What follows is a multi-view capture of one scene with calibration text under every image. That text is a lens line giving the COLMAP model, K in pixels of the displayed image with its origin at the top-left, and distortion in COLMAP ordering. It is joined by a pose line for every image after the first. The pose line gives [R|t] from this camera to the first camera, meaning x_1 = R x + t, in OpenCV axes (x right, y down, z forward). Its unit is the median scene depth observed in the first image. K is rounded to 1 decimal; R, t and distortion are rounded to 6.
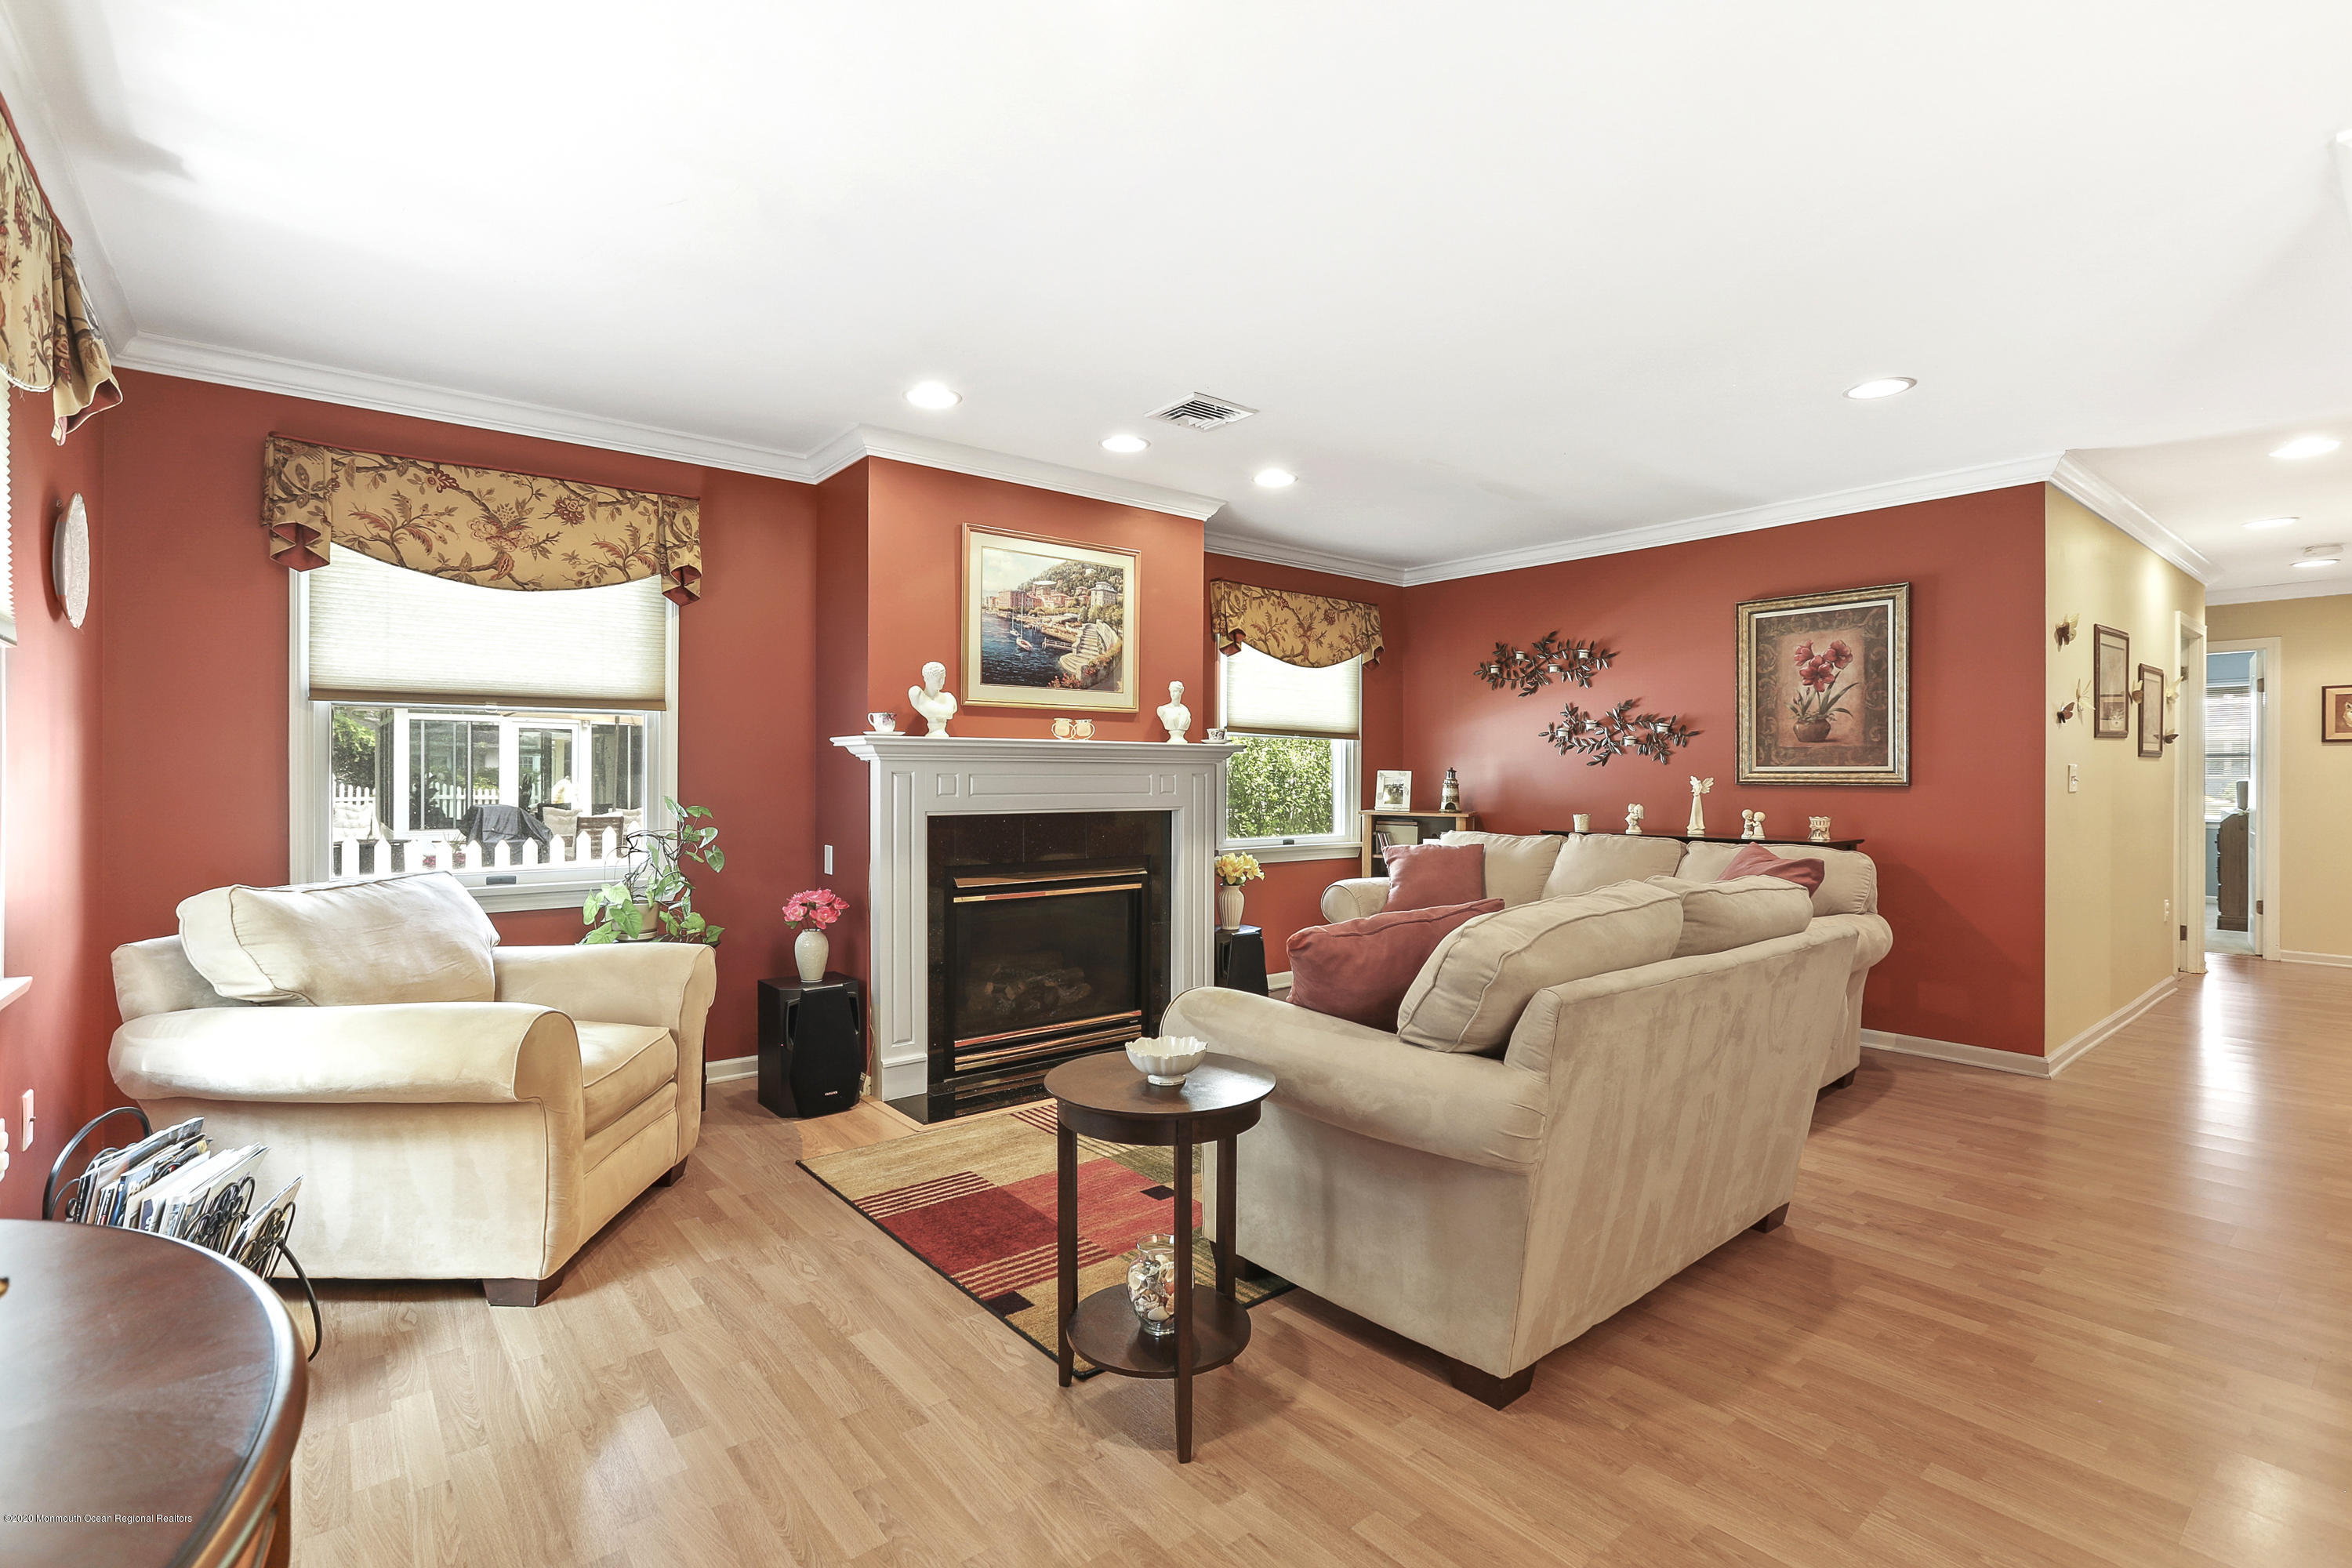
lens RADIAL K [[1066.3, 0, 1161.7], [0, 1066.3, 791.9], [0, 0, 1]] dist [-0.019229, 0.002570]
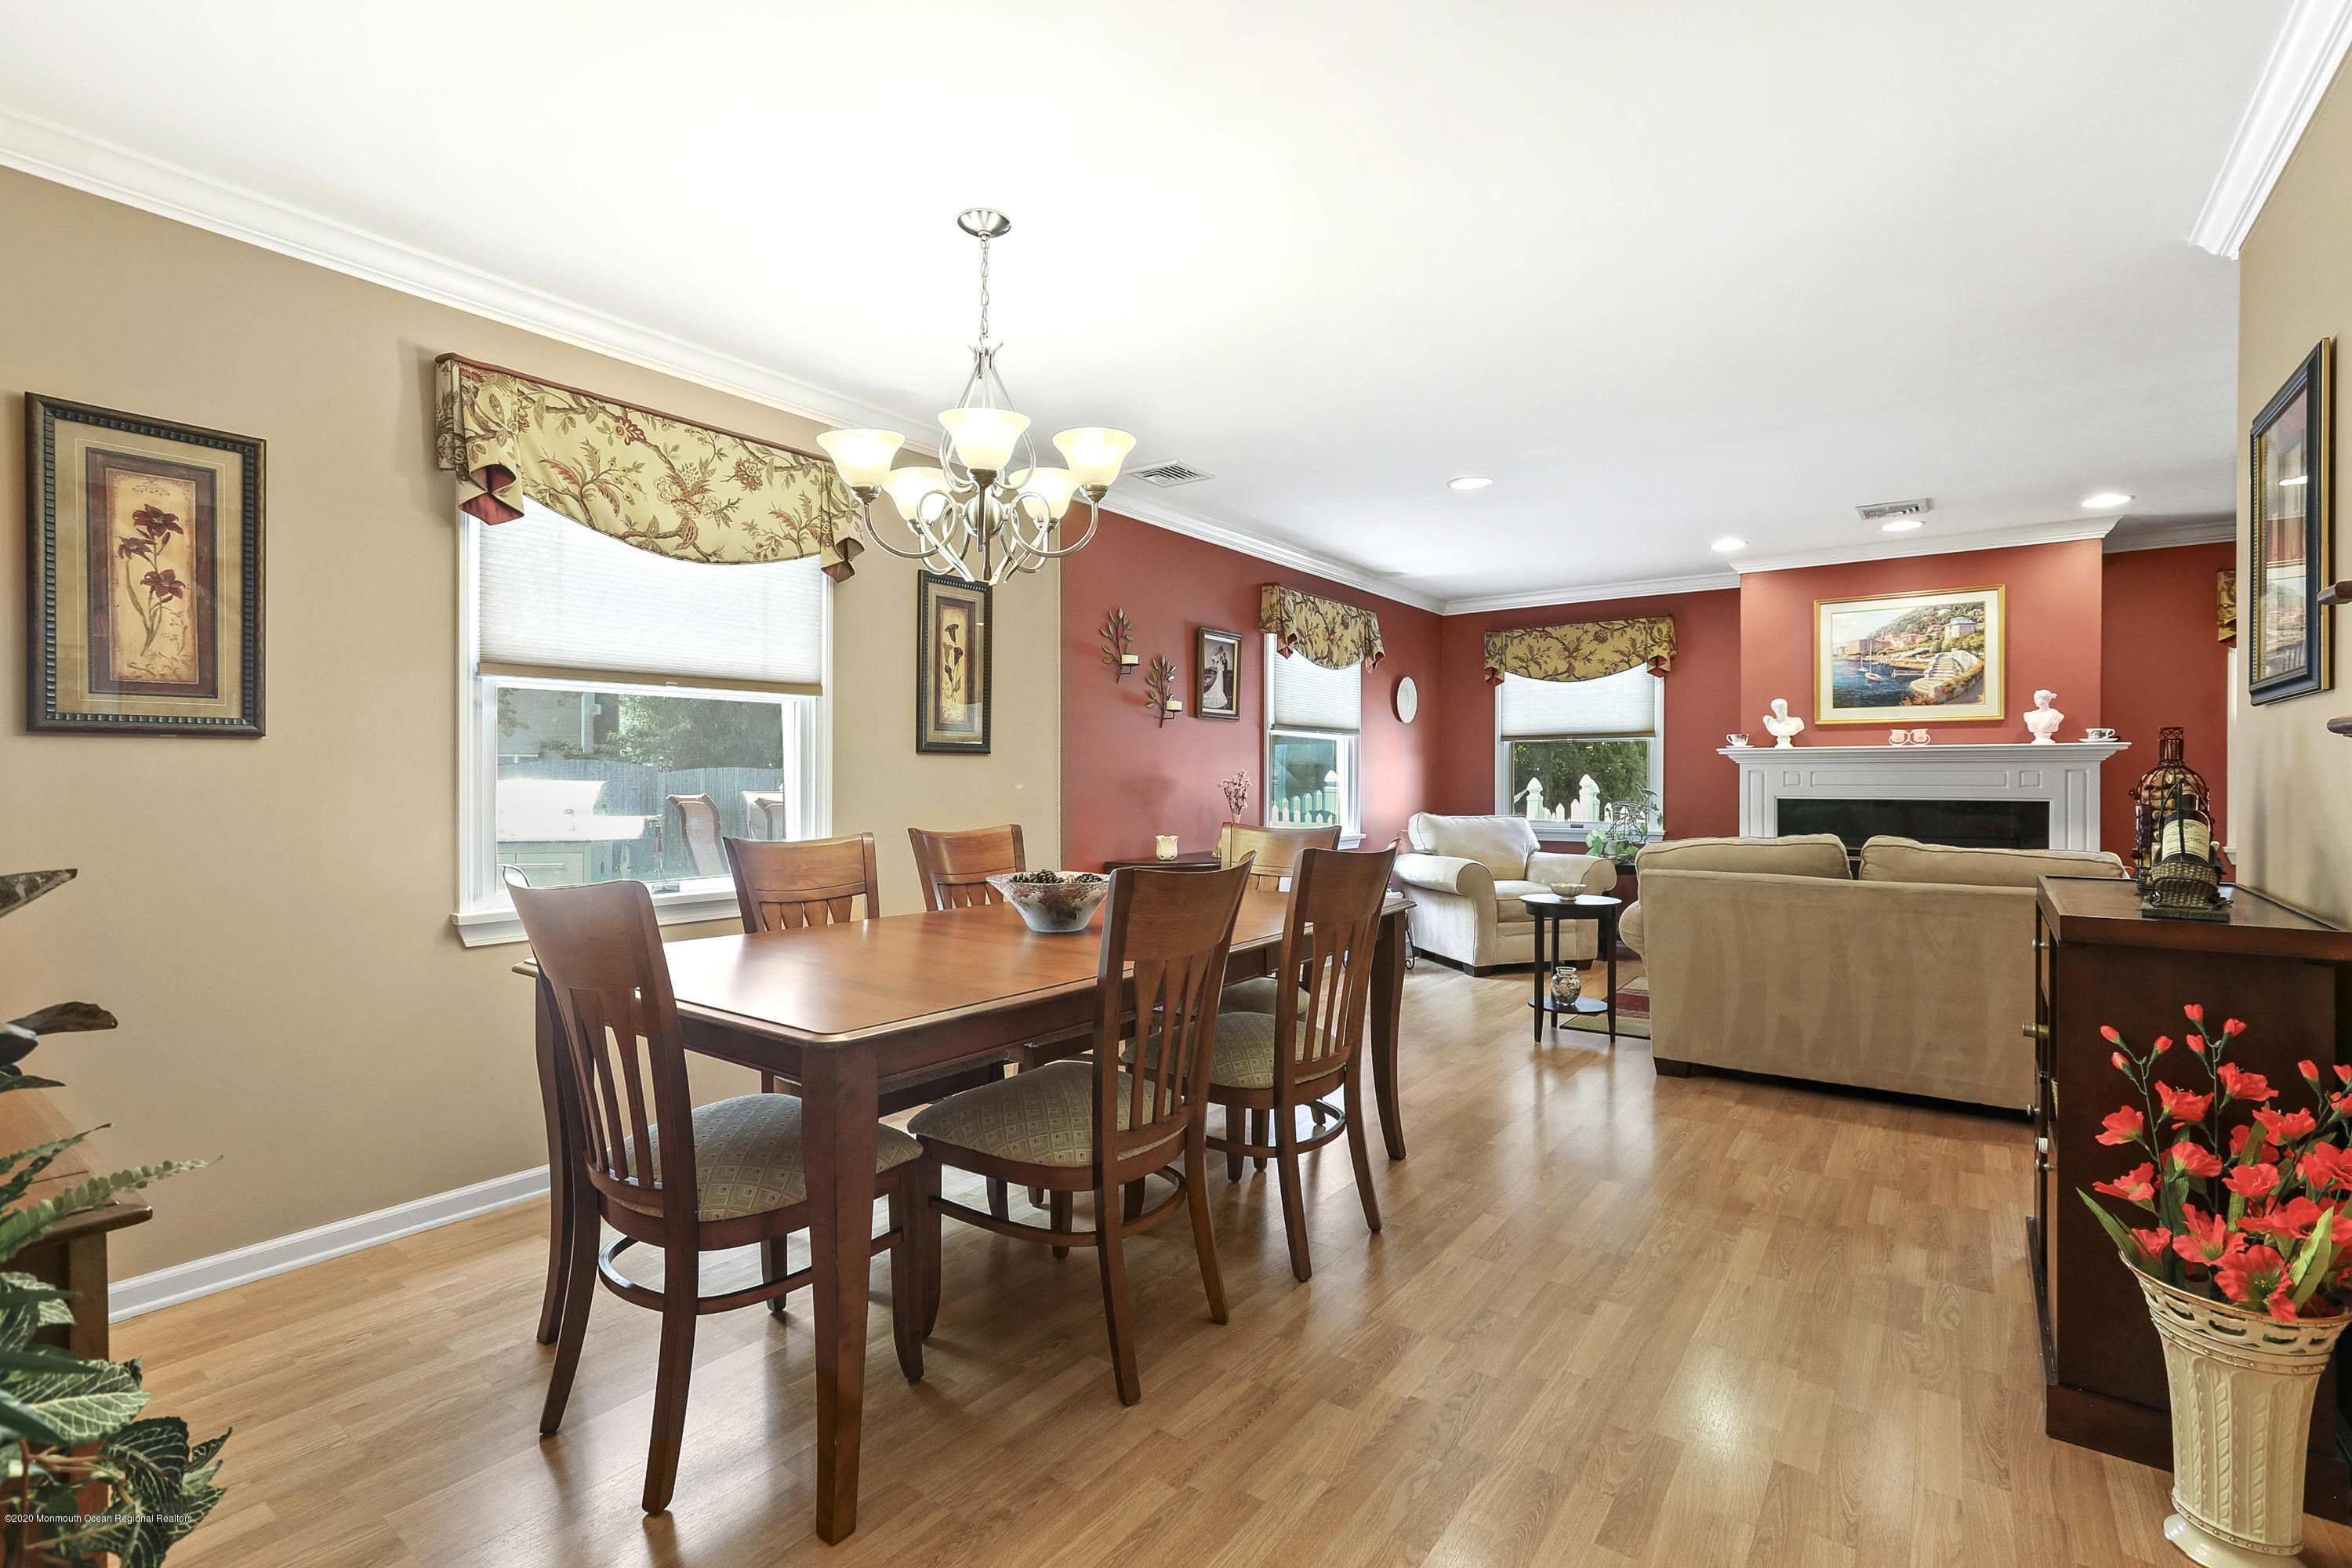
lens RADIAL K [[1066.3, 0, 1180.6], [0, 1066.3, 780.6], [0, 0, 1]] dist [-0.019229, 0.002570]
pose [[0.261567, 0.002760, -0.965181, 0.980107], [-0.013686, 0.999906, -0.000849, 0.008802], [0.965088, 0.013432, 0.261580, -0.219487]]
